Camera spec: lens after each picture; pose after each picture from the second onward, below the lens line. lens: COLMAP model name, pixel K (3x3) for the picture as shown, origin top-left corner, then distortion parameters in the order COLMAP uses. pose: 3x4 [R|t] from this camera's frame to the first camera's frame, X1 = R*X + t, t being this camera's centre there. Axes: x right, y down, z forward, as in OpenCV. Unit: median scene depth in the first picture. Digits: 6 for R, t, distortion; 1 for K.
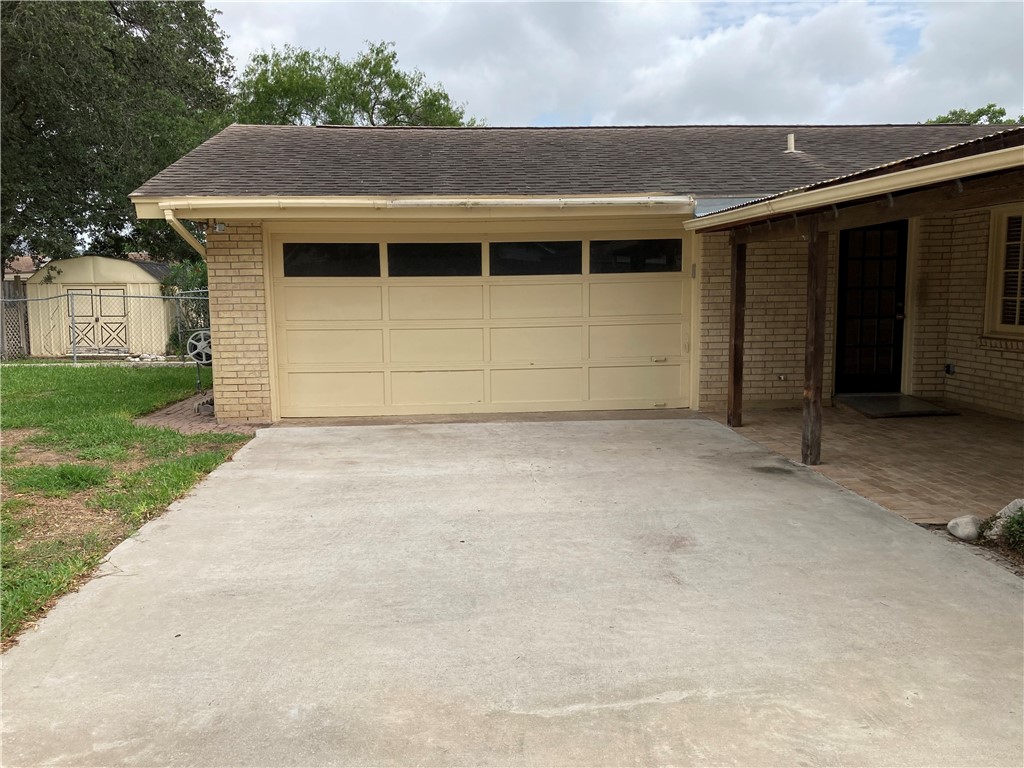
lens RADIAL K [[818.9, 0, 506.9], [0, 818.9, 386.4], [0, 0, 1]] dist [0.006612, 0.003639]
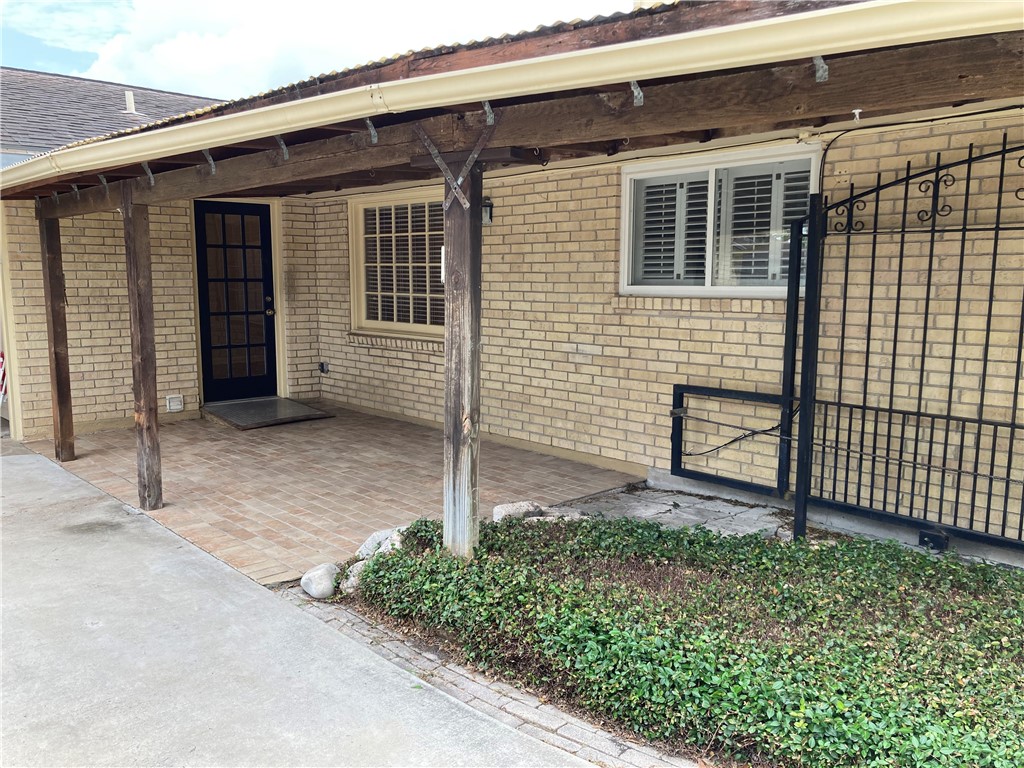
lens RADIAL K [[818.9, 0, 506.9], [0, 818.9, 386.4], [0, 0, 1]] dist [0.006612, 0.003639]
pose [[0.774059, -0.068020, 0.629448, 0.121658], [0.062191, 0.997573, 0.031322, -0.017996], [-0.630051, 0.014901, 0.776411, 0.152883]]
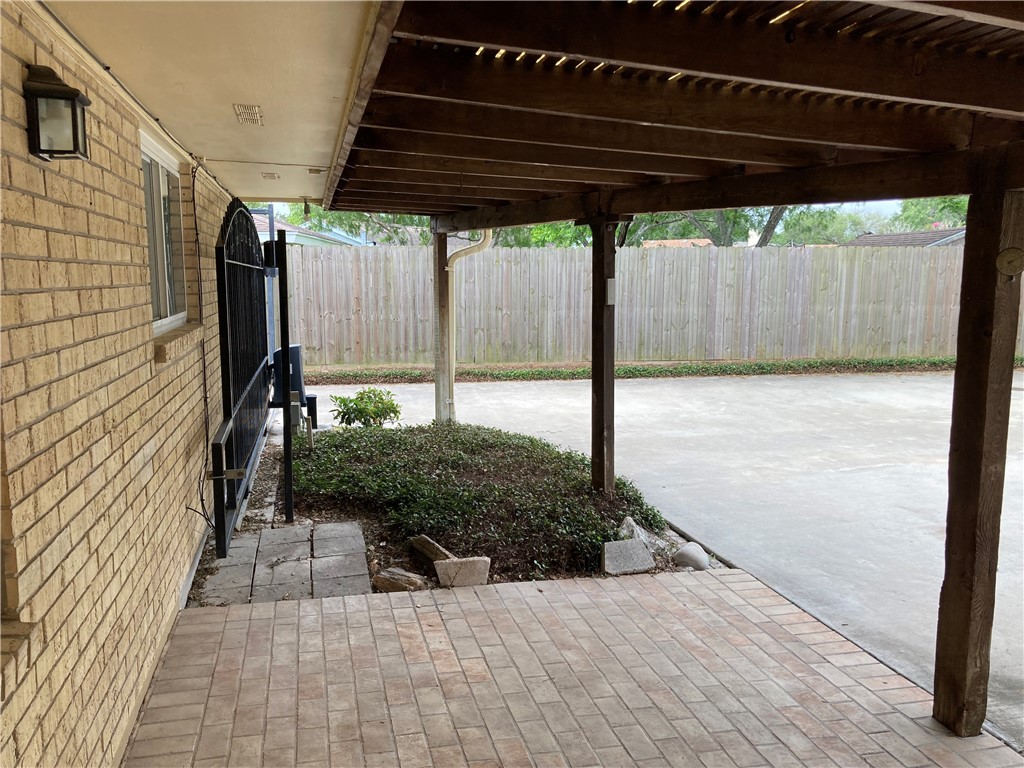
lens RADIAL K [[818.9, 0, 506.9], [0, 818.9, 386.4], [0, 0, 1]] dist [0.006612, 0.003639]
pose [[-0.986514, 0.036456, -0.159566, 0.535080], [-0.005060, 0.967621, 0.252356, -0.151455], [0.163599, 0.249760, -0.954387, 1.065856]]
